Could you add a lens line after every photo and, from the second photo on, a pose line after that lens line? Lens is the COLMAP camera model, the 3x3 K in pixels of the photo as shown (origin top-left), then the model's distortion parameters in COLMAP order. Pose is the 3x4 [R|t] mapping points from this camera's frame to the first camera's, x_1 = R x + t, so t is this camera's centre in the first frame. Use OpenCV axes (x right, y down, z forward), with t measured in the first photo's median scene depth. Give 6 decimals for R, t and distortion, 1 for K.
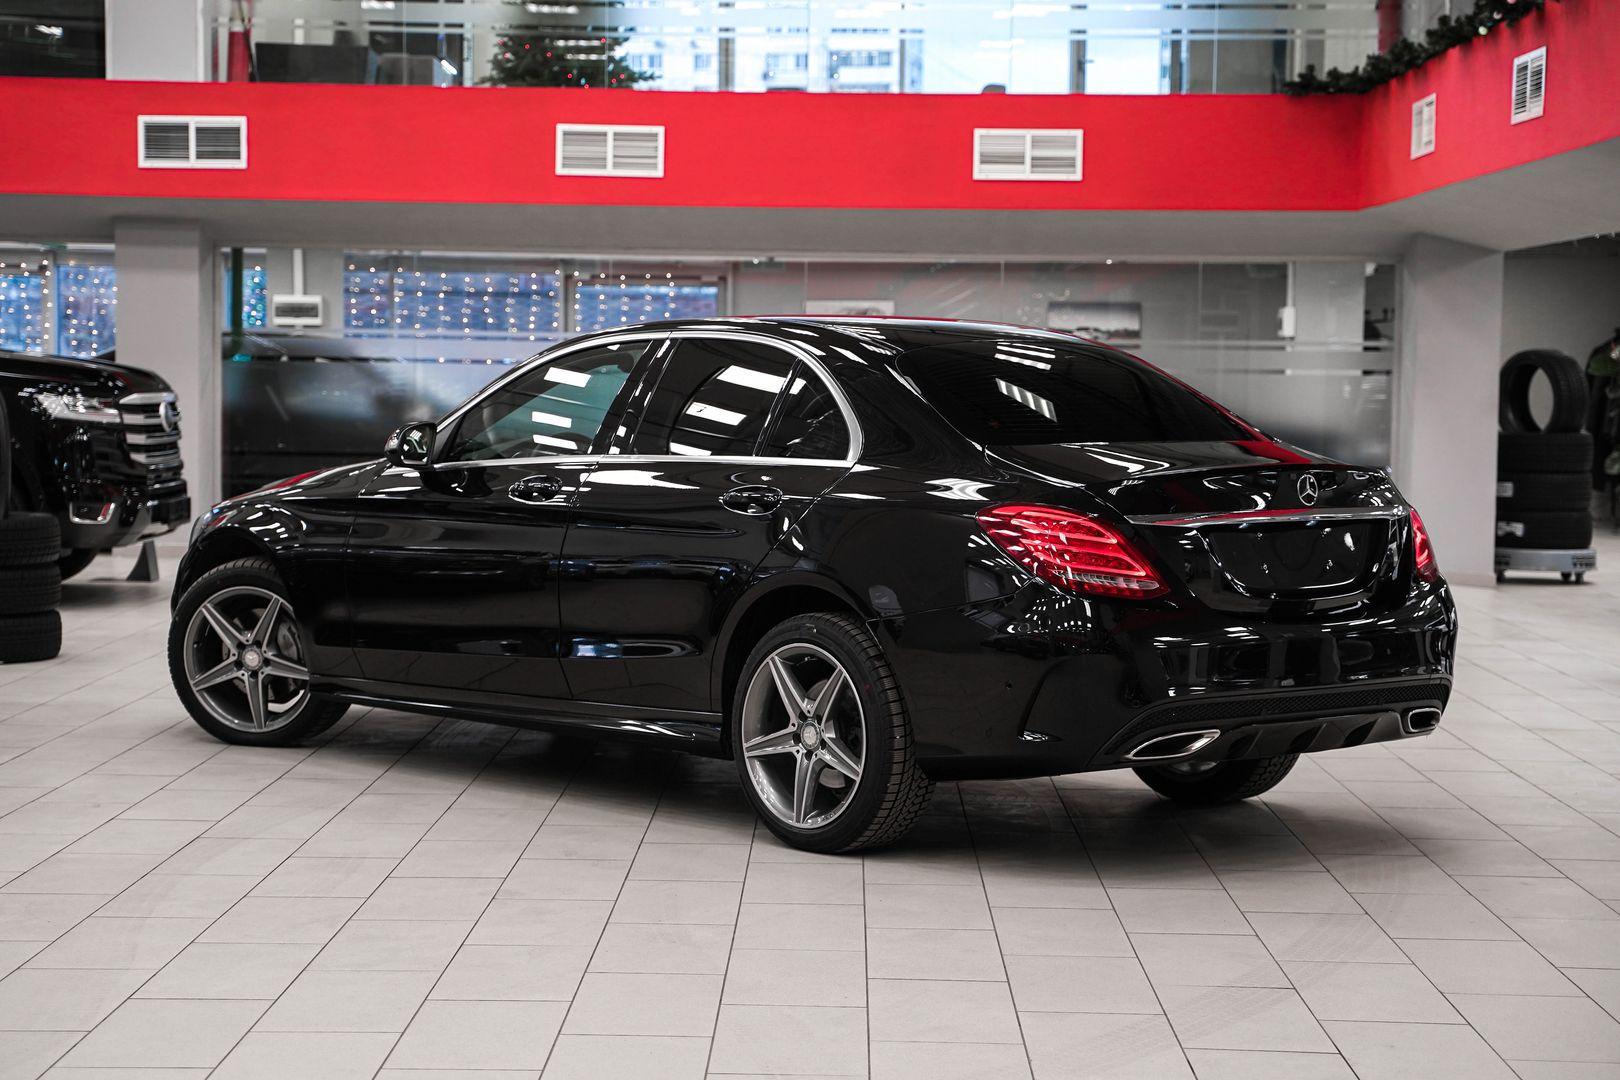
lens RADIAL K [[2987.9, 0, 807.9], [0, 2987.9, 522.8], [0, 0, 1]] dist [0.244263, 0.000000]
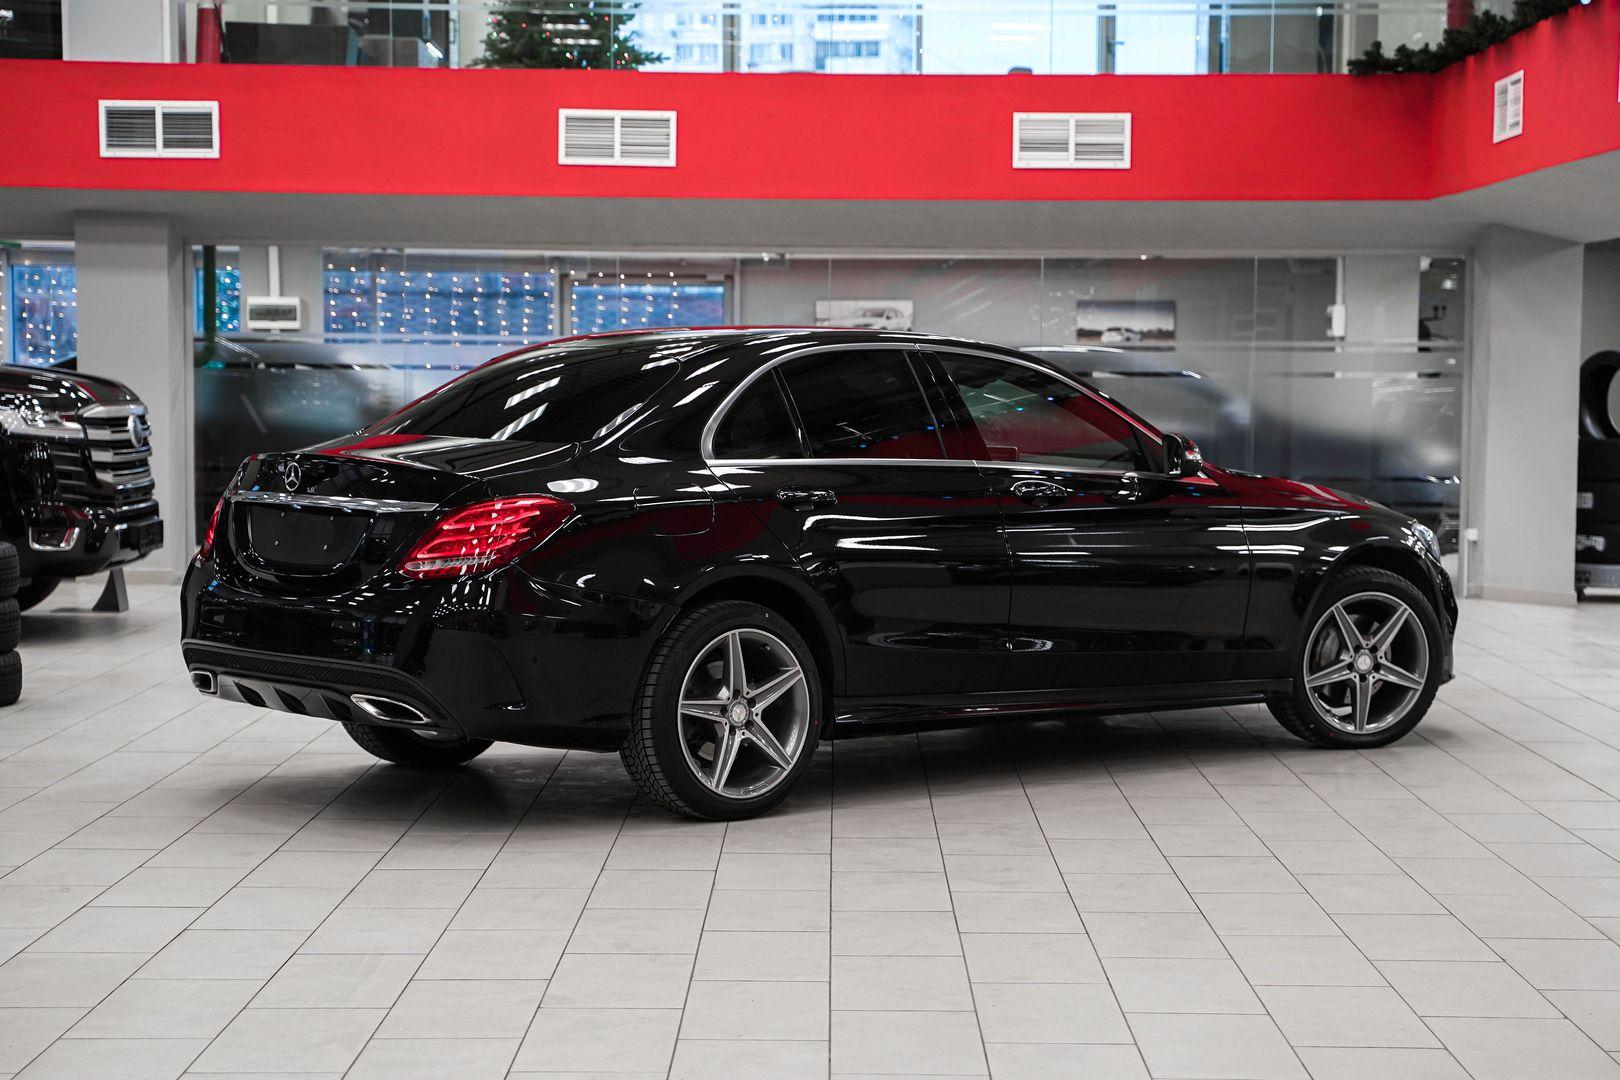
lens RADIAL K [[2892.7, 0, 815.7], [0, 2892.7, 552.6], [0, 0, 1]] dist [0.227538, 0.000000]
pose [[0.999677, -0.006318, 0.024615, -0.027911], [0.006003, 0.999899, 0.012883, -0.008238], [-0.024694, -0.012731, 0.999614, 0.107730]]
